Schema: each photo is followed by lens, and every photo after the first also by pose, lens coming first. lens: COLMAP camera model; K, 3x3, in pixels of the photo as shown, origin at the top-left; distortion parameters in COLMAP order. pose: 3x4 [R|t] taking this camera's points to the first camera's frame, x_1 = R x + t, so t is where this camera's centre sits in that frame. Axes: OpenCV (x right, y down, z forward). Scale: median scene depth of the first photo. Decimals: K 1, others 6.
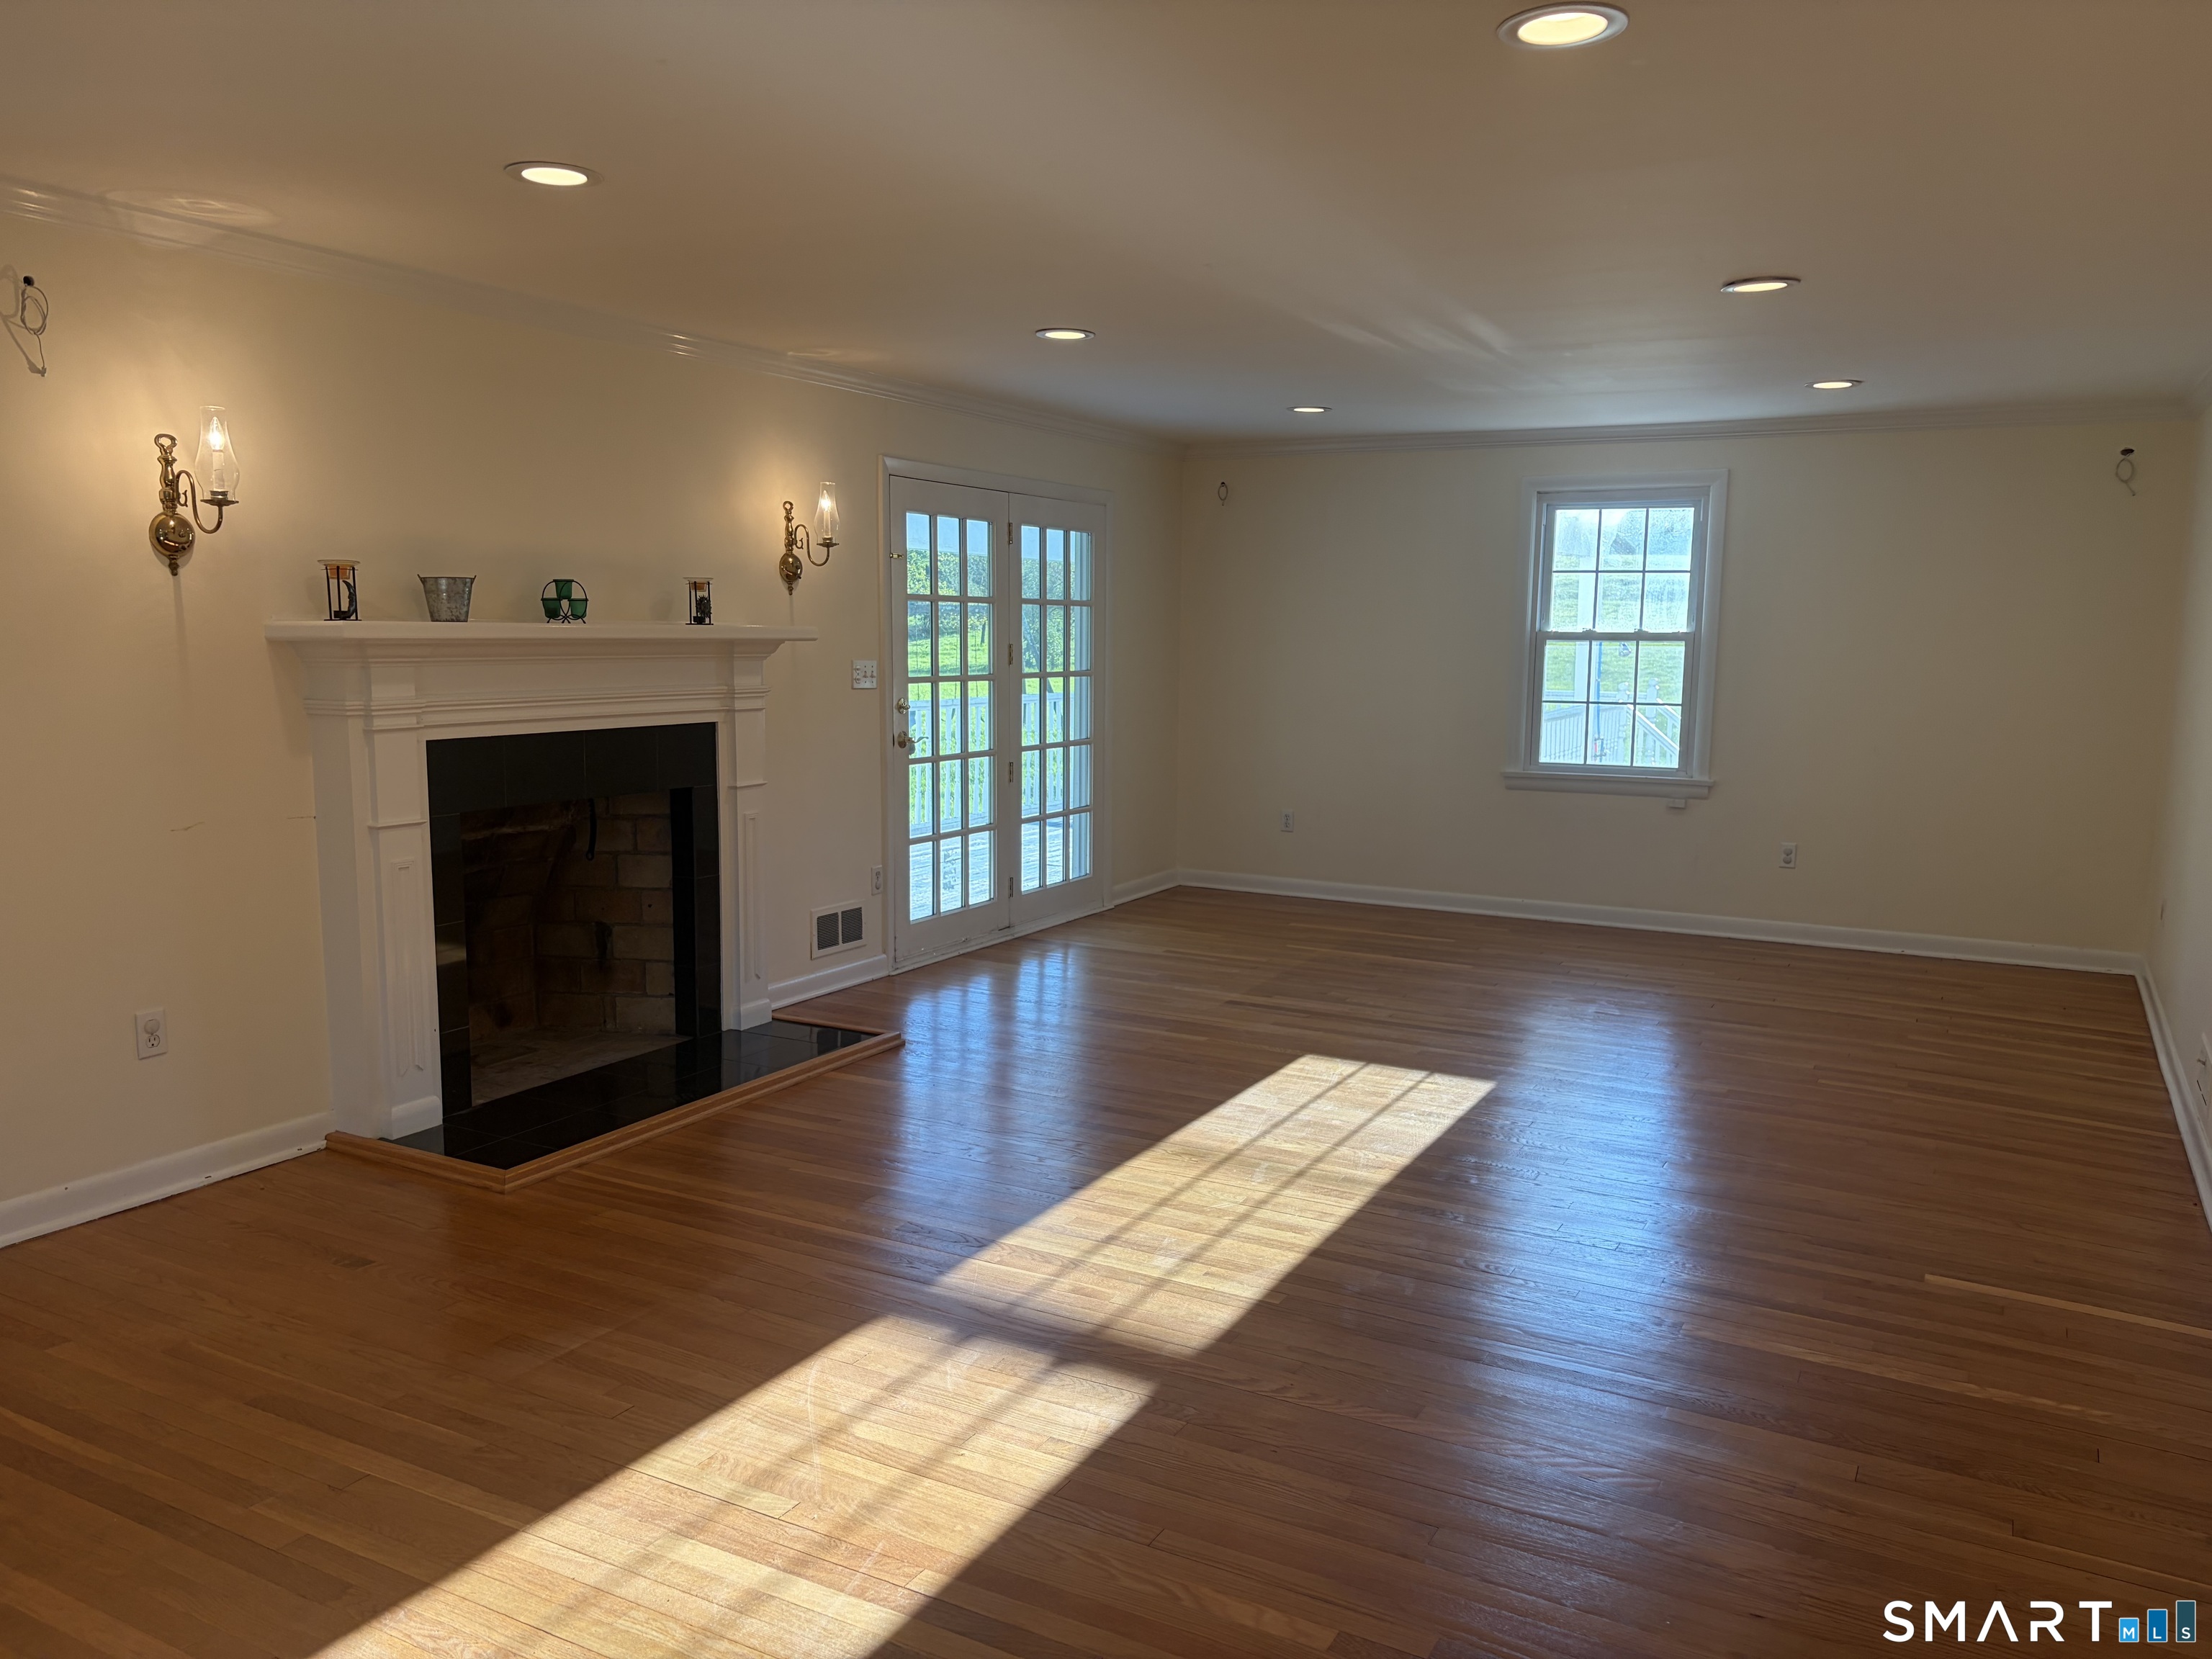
lens RADIAL K [[1654.9, 0, 1108.5], [0, 1654.9, 834.5], [0, 0, 1]] dist [0.008438, 0.015860]
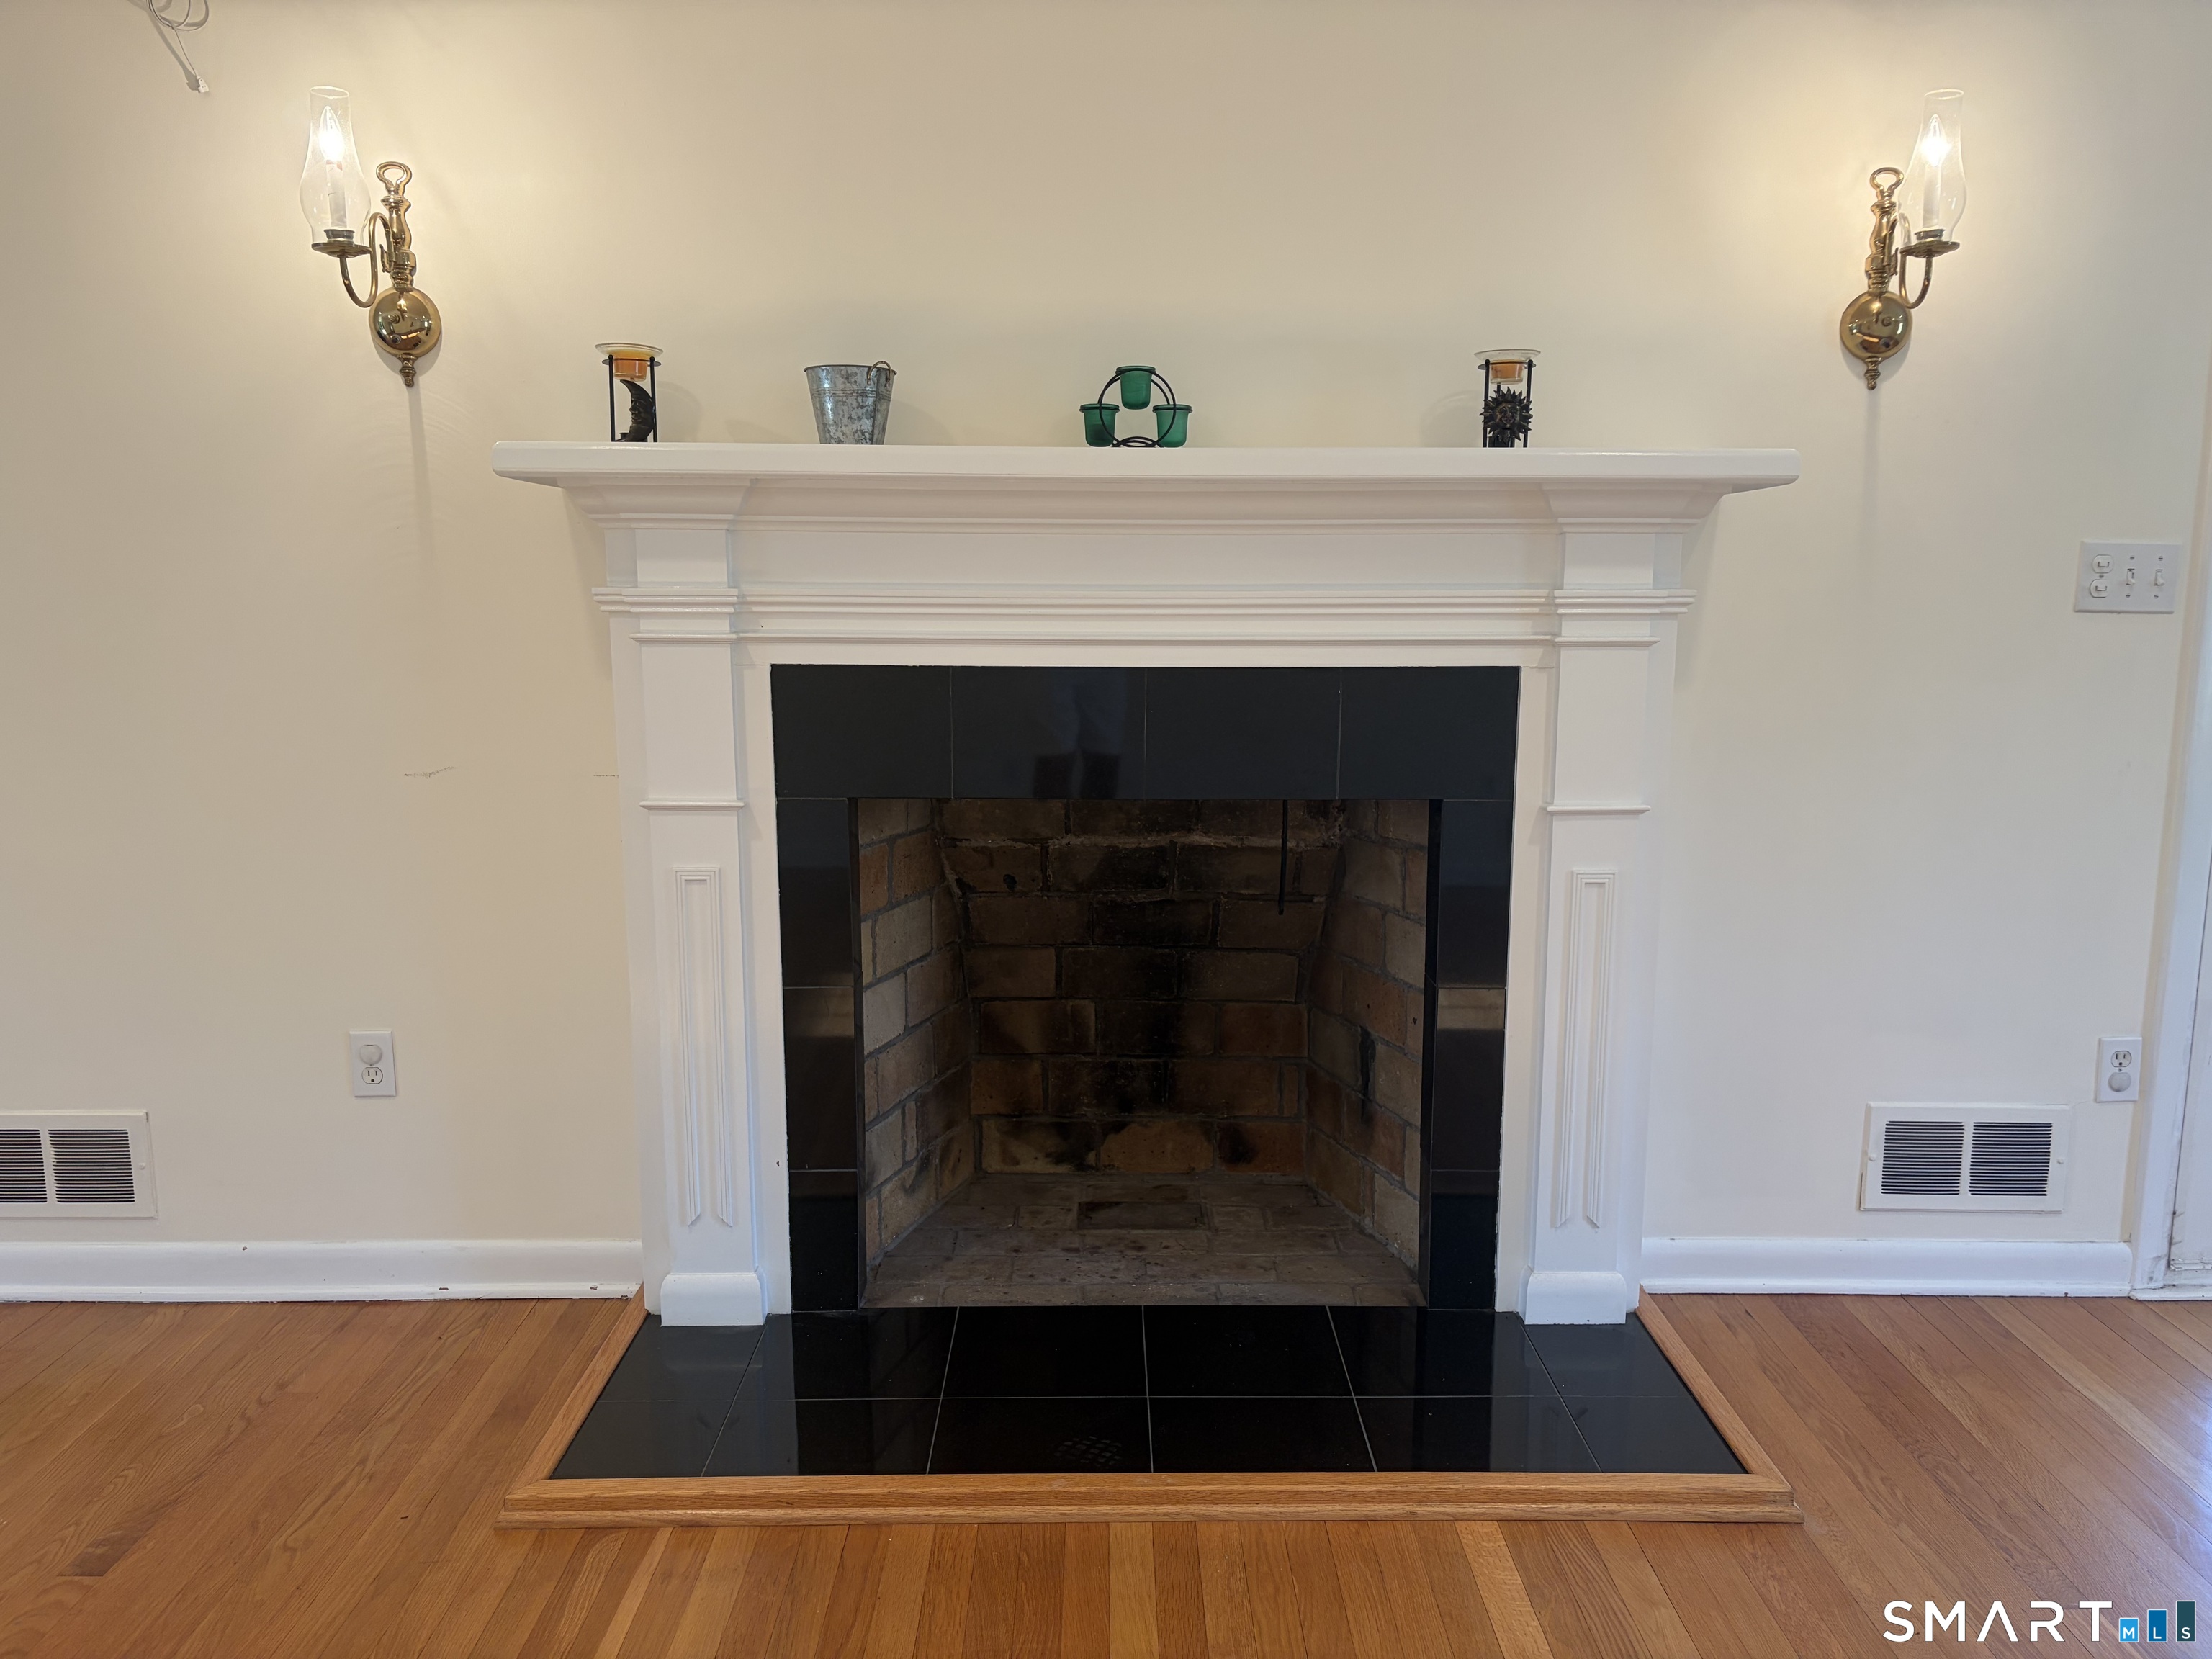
lens RADIAL K [[1654.9, 0, 1106.7], [0, 1654.9, 845.1], [0, 0, 1]] dist [0.008438, 0.015860]
pose [[0.484124, 0.133517, -0.864752, 0.116343], [-0.107240, 0.989893, 0.092801, -0.050007], [0.868403, 0.047808, 0.493549, 0.684724]]
